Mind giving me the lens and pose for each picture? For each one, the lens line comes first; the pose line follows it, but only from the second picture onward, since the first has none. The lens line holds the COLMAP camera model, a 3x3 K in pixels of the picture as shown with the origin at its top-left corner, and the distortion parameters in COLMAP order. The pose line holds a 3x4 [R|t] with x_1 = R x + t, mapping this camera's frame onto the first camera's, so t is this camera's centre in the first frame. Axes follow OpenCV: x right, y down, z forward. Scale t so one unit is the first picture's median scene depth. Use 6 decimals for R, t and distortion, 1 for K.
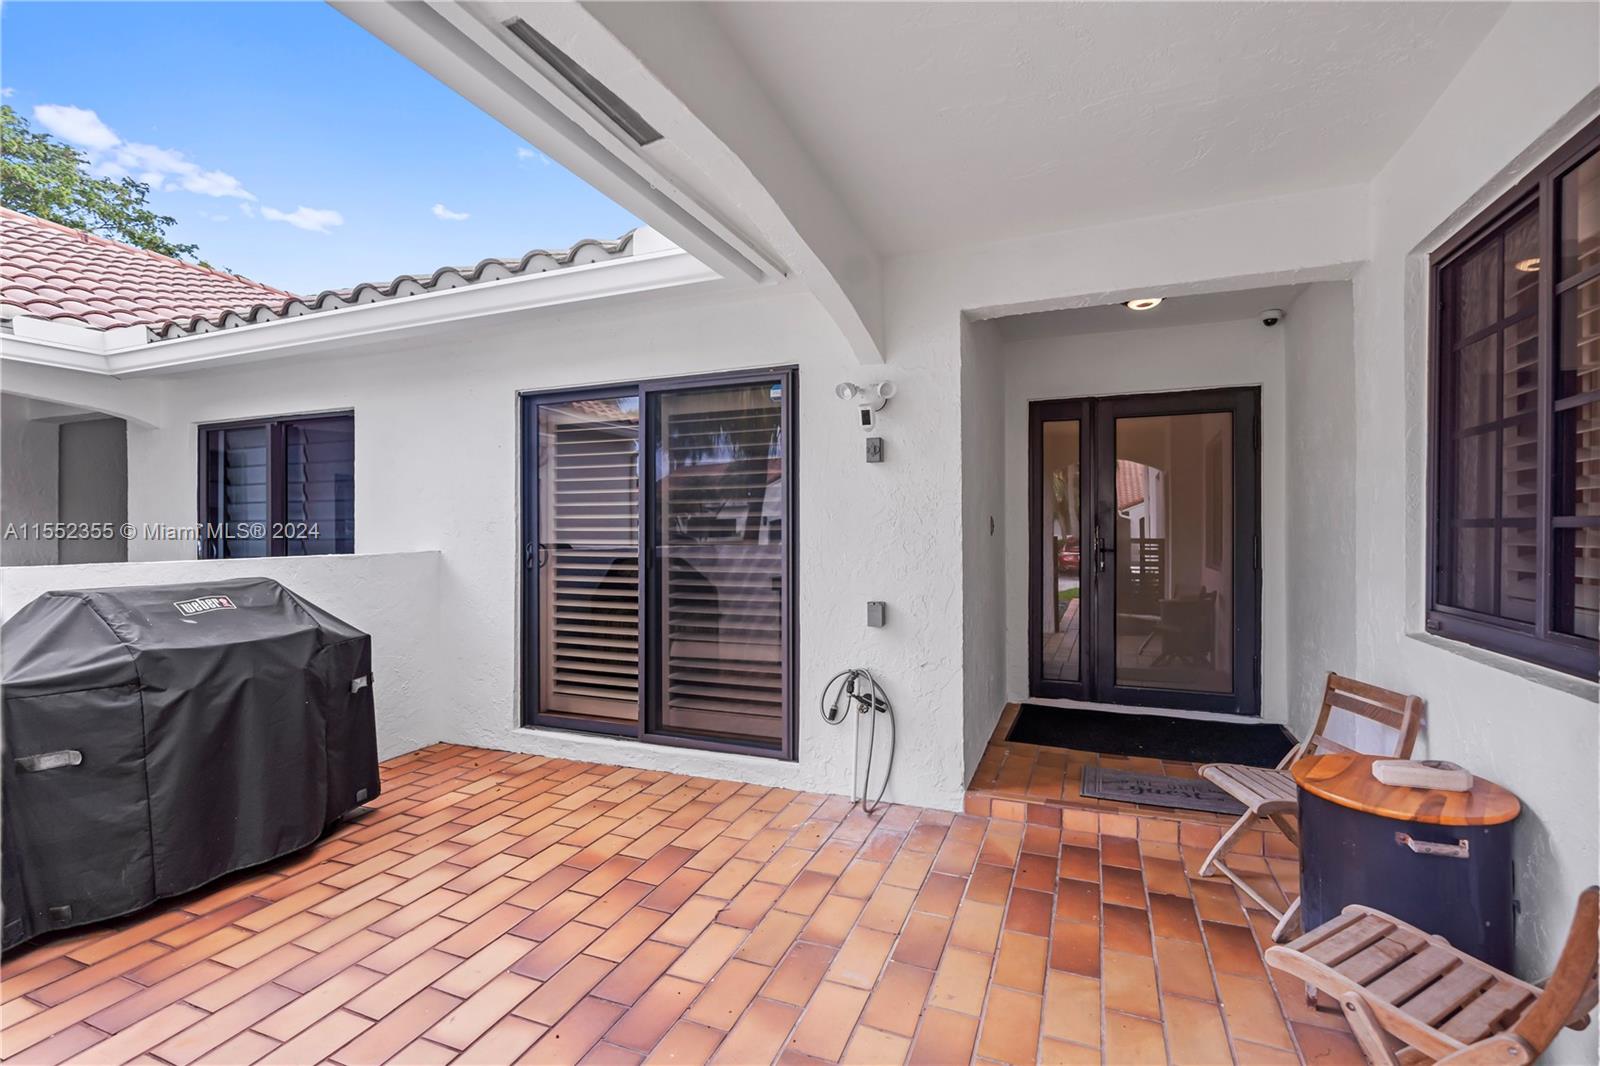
lens RADIAL K [[721.4, 0, 807.4], [0, 721.4, 530.1], [0, 0, 1]] dist [-0.002522, 0.000102]
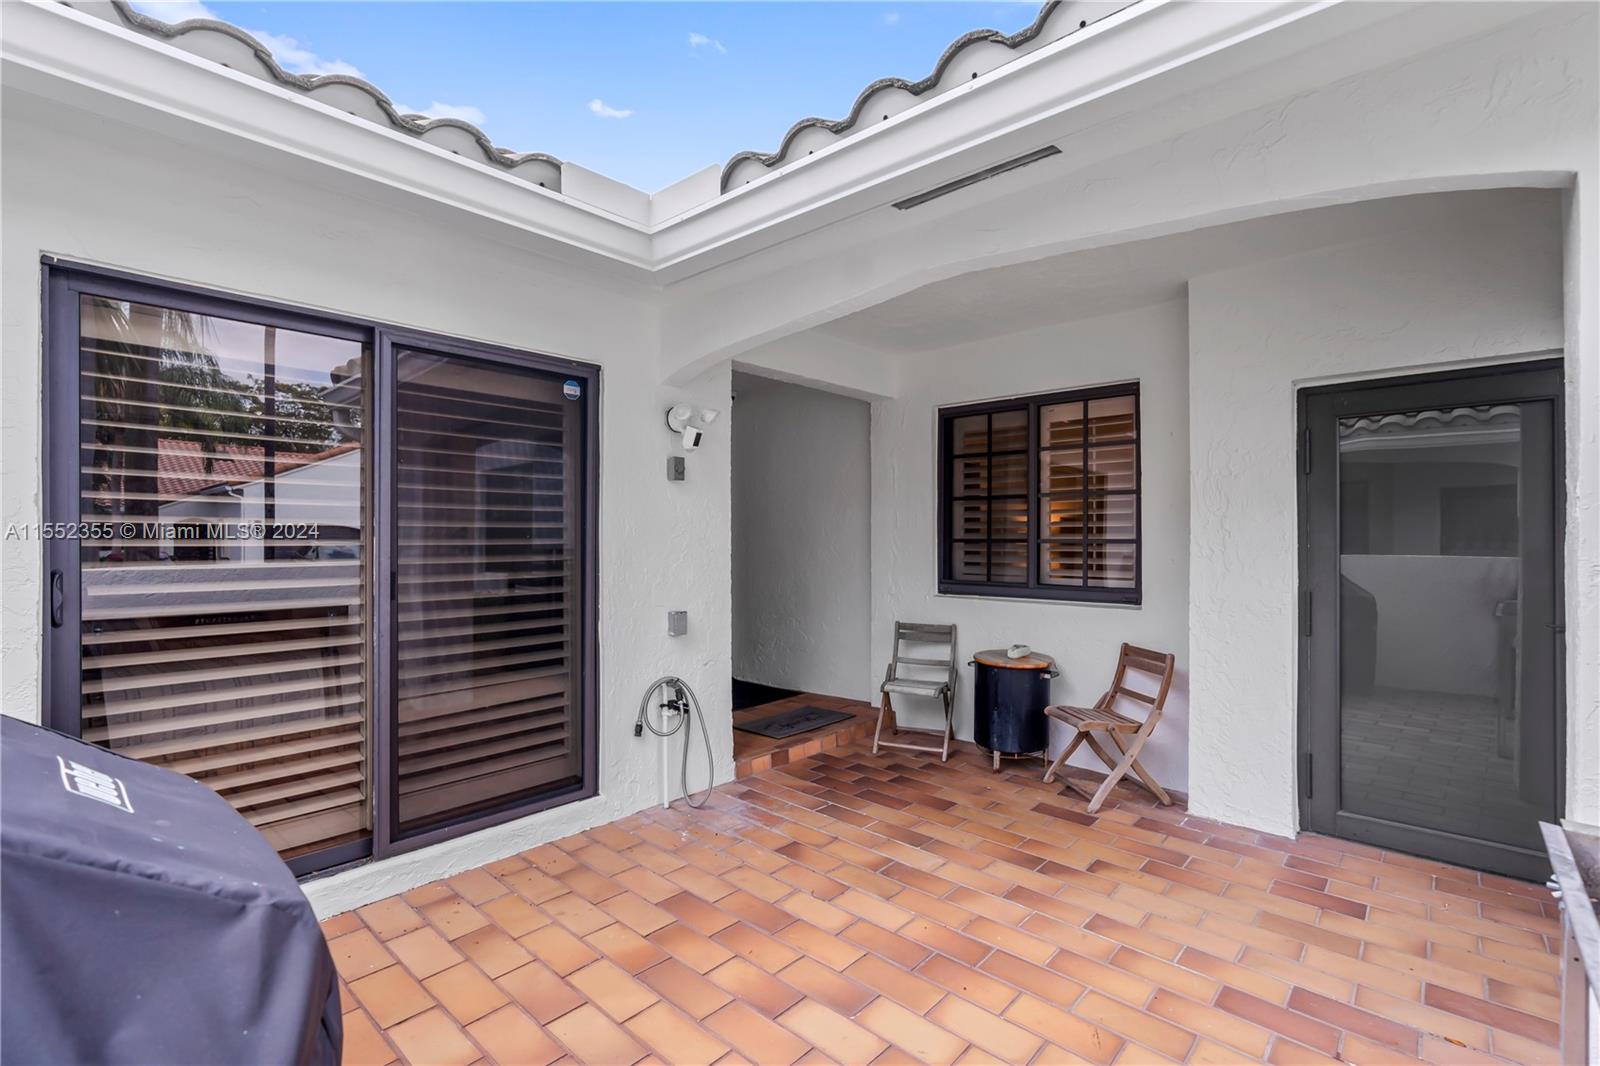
lens RADIAL K [[707.1, 0, 810.2], [0, 707.1, 535.5], [0, 0, 1]] dist [0.000613, 0.000427]
pose [[0.355787, 0.006365, 0.934545, -0.933465], [-0.003399, 0.999979, -0.005516, -0.008410], [-0.934561, -0.001214, 0.355801, 0.518065]]
